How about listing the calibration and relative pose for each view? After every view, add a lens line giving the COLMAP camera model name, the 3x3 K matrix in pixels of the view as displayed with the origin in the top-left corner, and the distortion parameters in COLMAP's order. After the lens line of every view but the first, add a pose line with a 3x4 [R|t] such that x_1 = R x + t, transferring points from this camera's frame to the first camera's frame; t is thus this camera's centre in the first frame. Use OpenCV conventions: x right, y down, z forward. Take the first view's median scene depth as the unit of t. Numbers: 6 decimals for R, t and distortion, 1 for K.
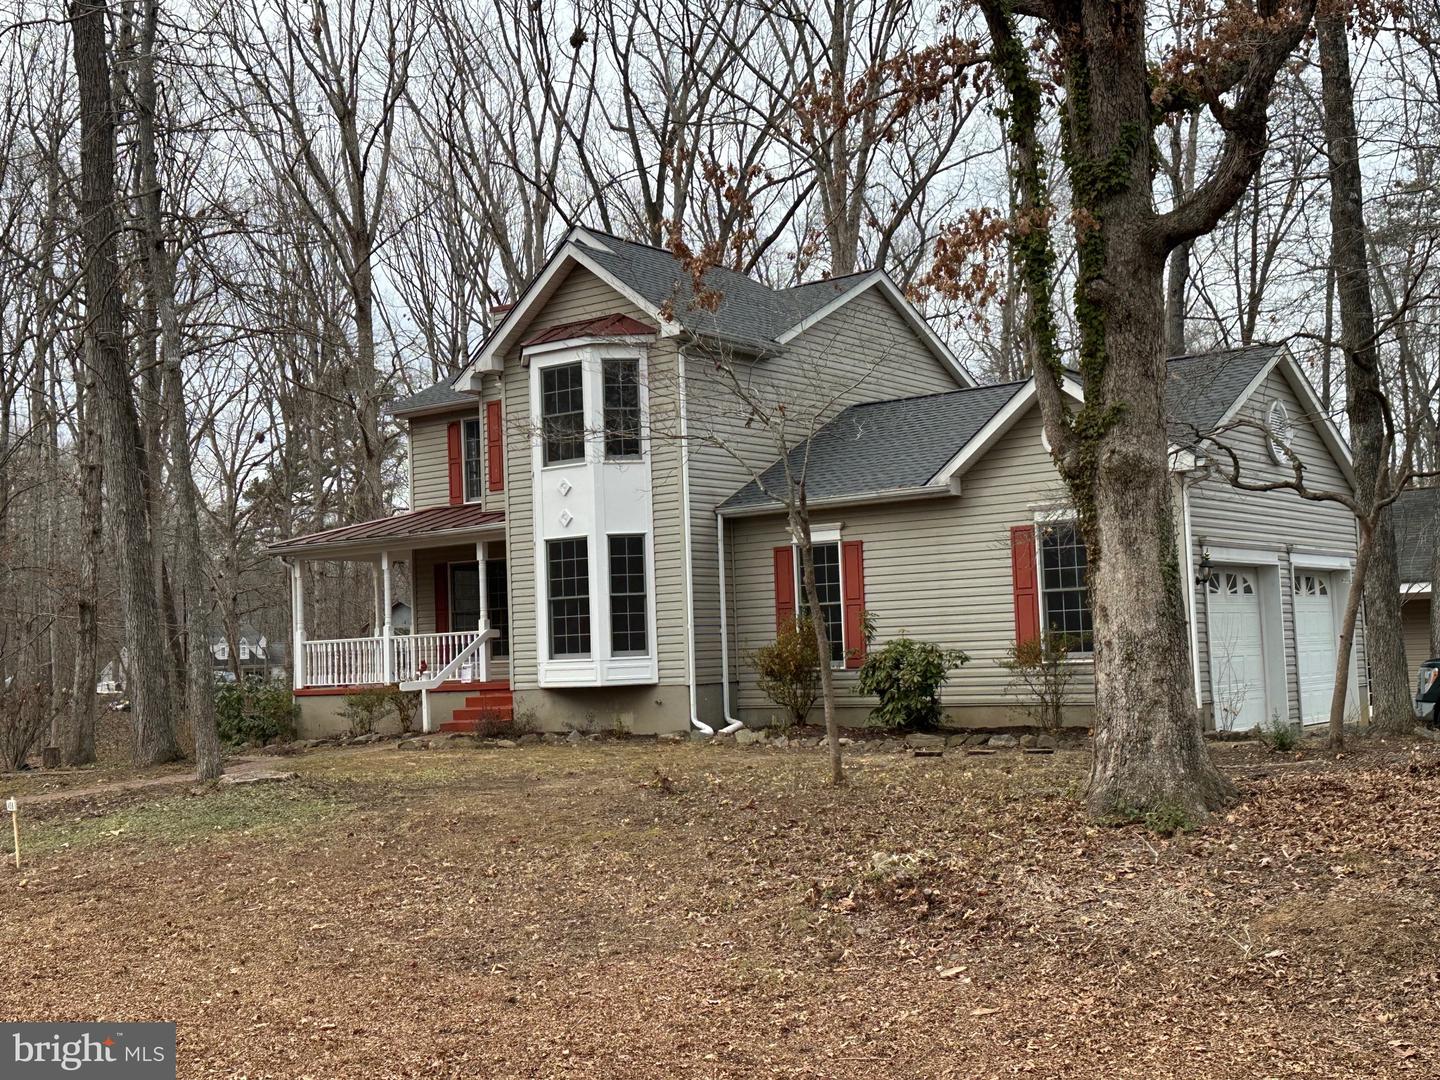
lens RADIAL K [[1669.6, 0, 720.0], [0, 1669.6, 540.0], [0, 0, 1]] dist [-0.009719, -0.011962]
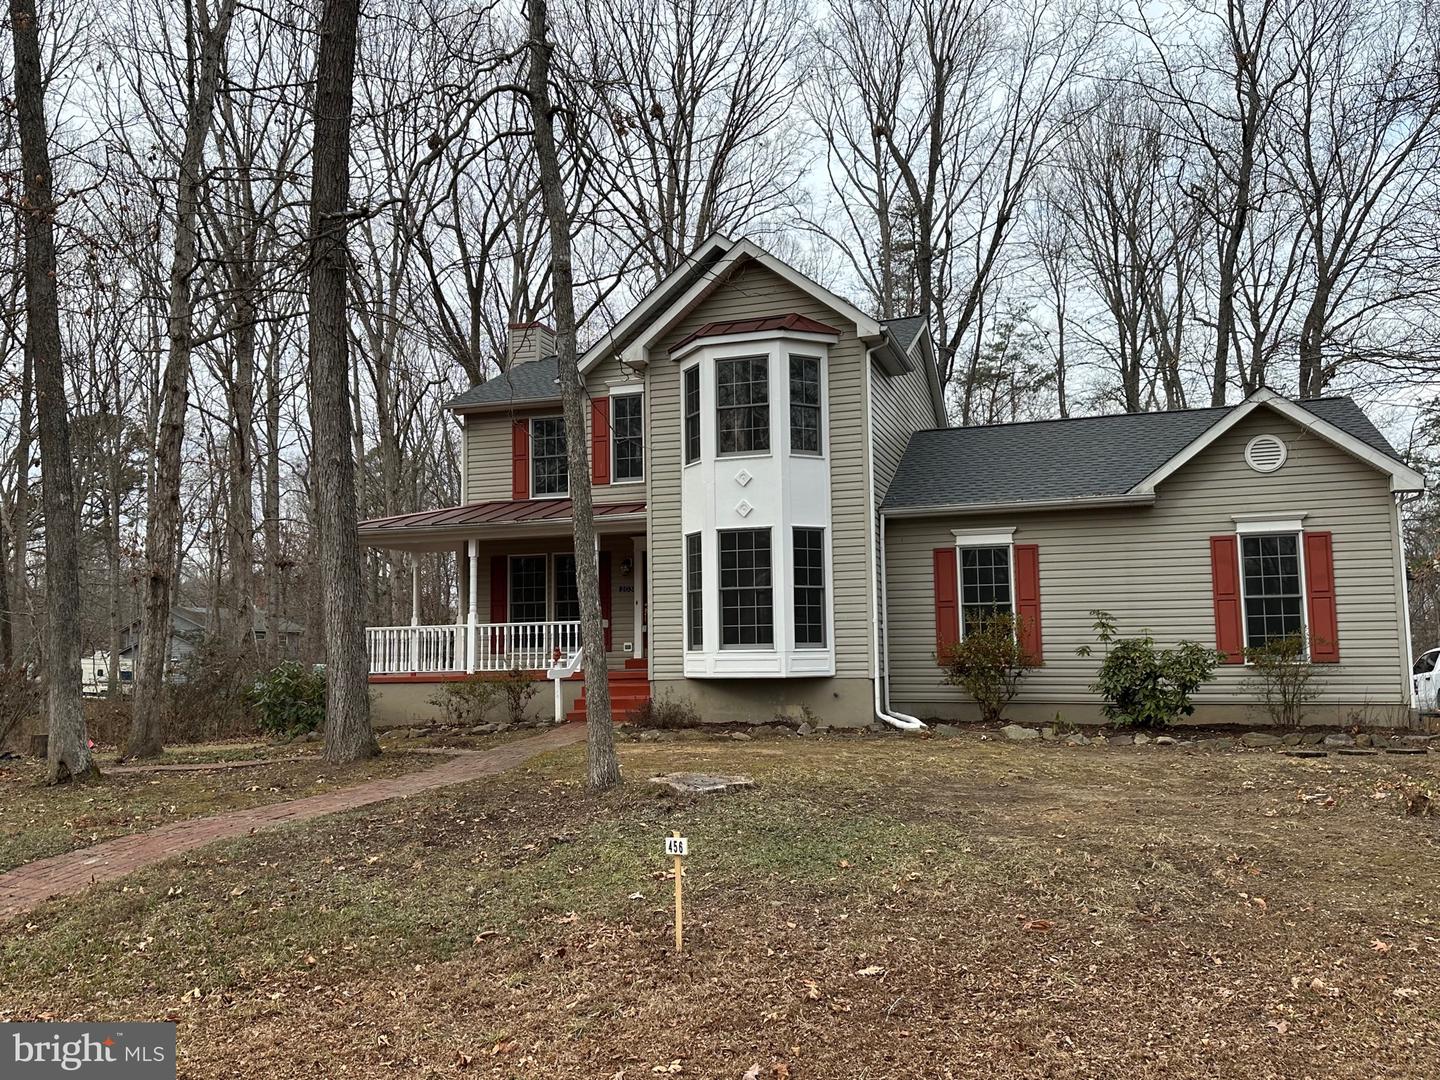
lens RADIAL K [[1173.9, 0, 720.0], [0, 1173.9, 540.0], [0, 0, 1]] dist [0.039307, -0.001759]
pose [[0.952739, 0.054488, 0.298863, -0.319633], [-0.043625, 0.998126, -0.042906, 0.037015], [-0.300641, 0.027840, 0.953331, 0.337153]]
